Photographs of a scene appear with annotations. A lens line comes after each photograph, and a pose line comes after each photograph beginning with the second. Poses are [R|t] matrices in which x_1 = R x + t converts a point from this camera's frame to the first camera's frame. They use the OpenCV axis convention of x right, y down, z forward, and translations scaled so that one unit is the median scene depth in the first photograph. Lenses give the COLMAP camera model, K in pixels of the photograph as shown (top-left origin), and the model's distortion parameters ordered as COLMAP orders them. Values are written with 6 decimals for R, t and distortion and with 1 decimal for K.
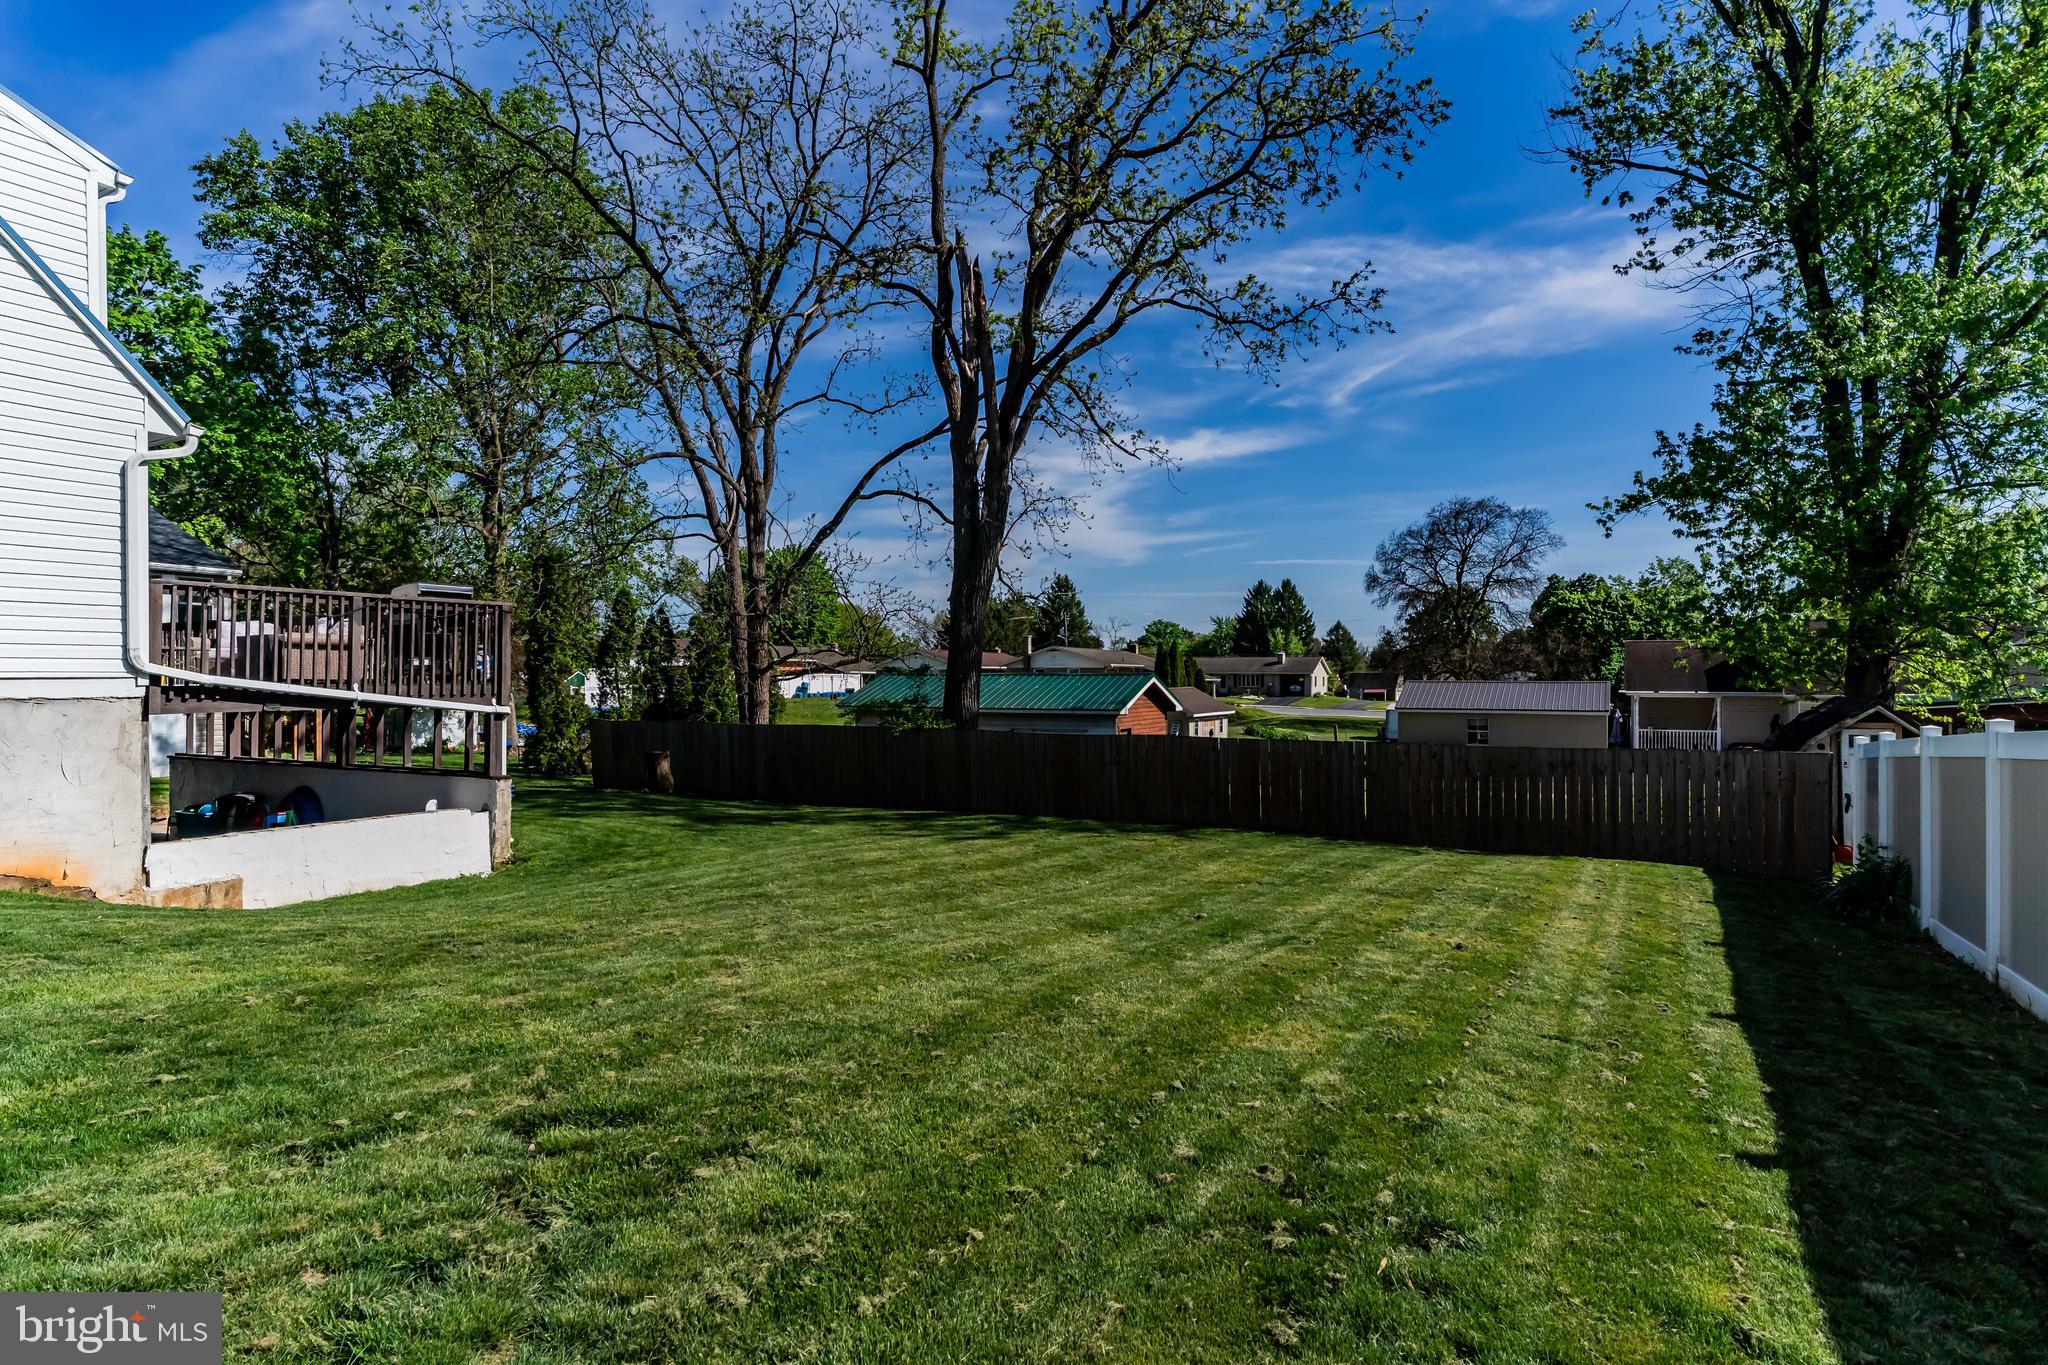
lens RADIAL K [[1072.1, 0, 1034.4], [0, 1072.1, 692.2], [0, 0, 1]] dist [-0.017948, 0.001158]
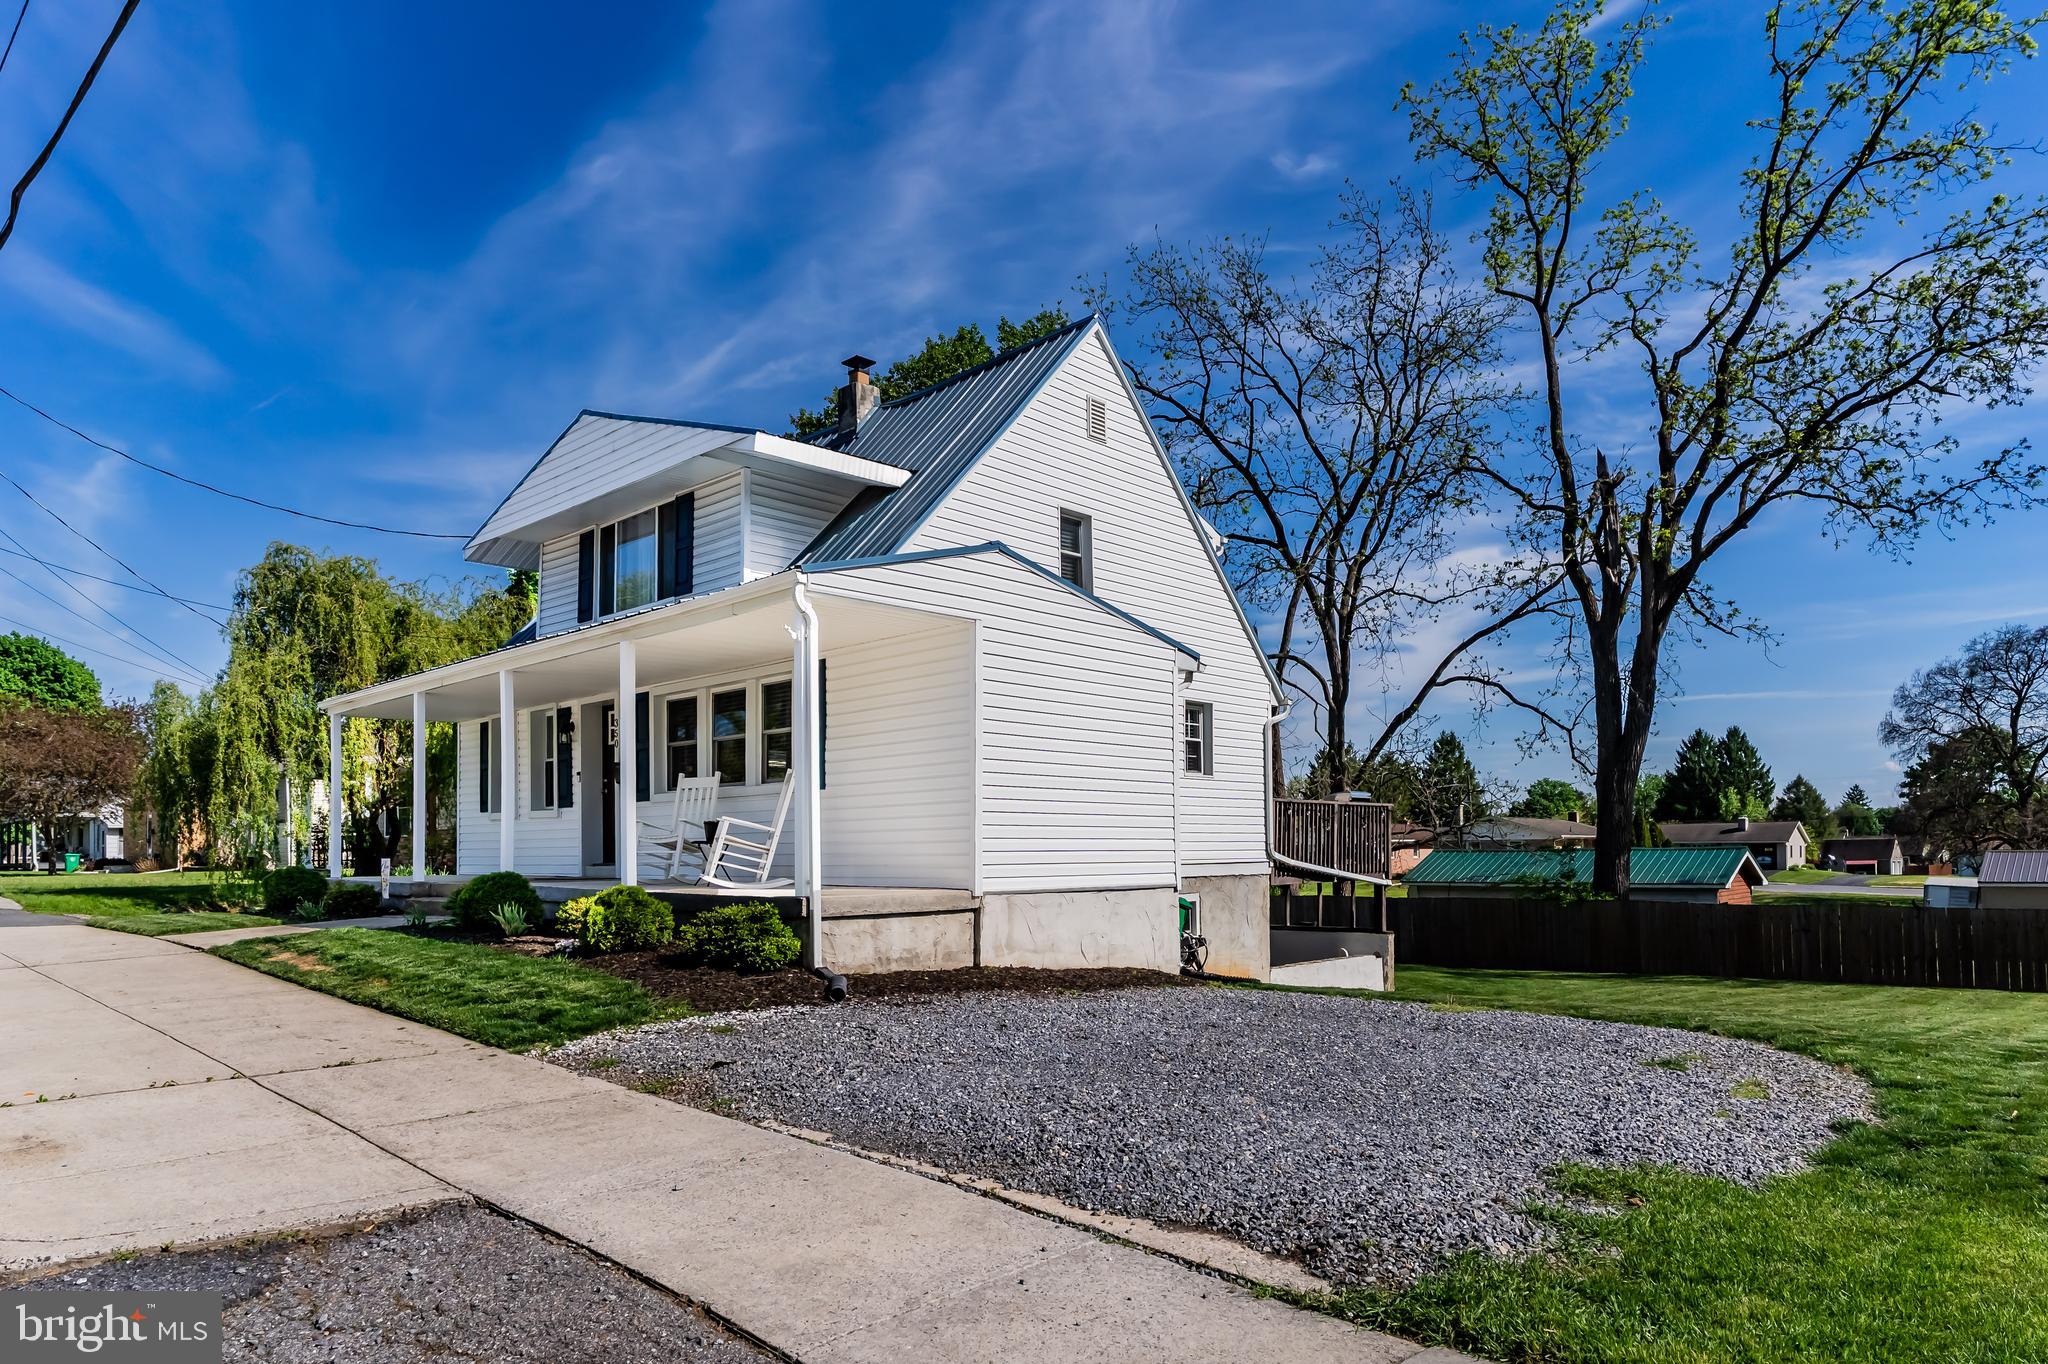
lens RADIAL K [[1234.6, 0, 1019.8], [0, 1234.6, 836.6], [0, 0, 1]] dist [-0.015466, 0.000868]
pose [[0.963233, -0.014154, -0.268294, -0.175260], [0.007160, 0.999609, -0.027028, -0.001033], [0.268572, 0.024114, 0.962958, -0.212286]]
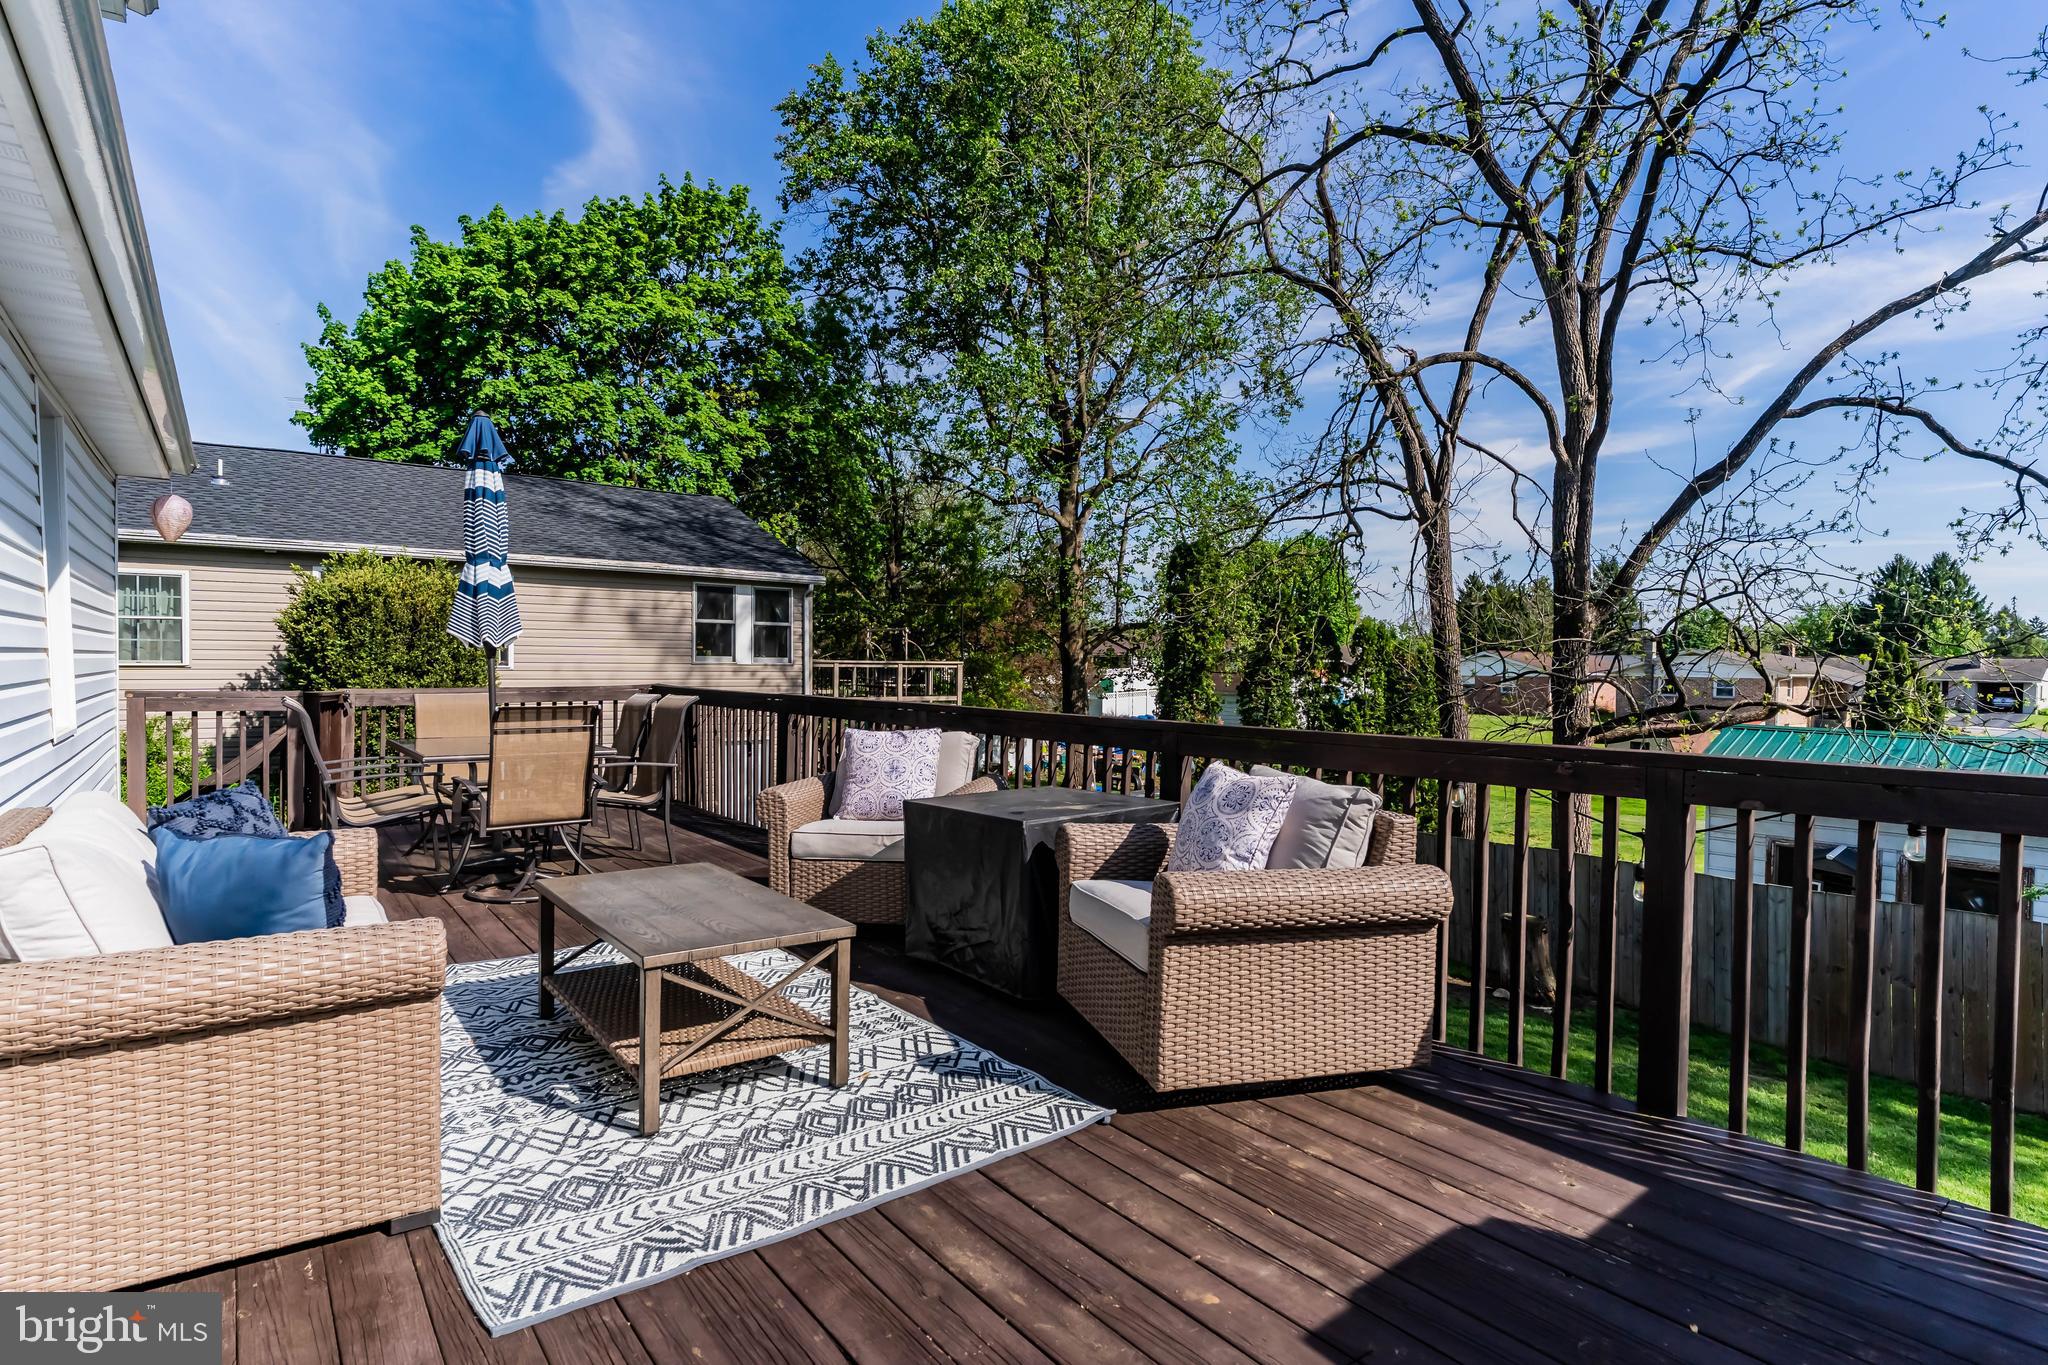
lens RADIAL K [[1043.7, 0, 1021.5], [0, 1043.7, 683.6], [0, 0, 1]] dist [-0.005236, 0.000826]
pose [[0.909142, 0.018296, -0.416085, -0.218718], [-0.016922, 0.999832, 0.006988, -0.032381], [0.416143, 0.000688, 0.909299, 0.270769]]
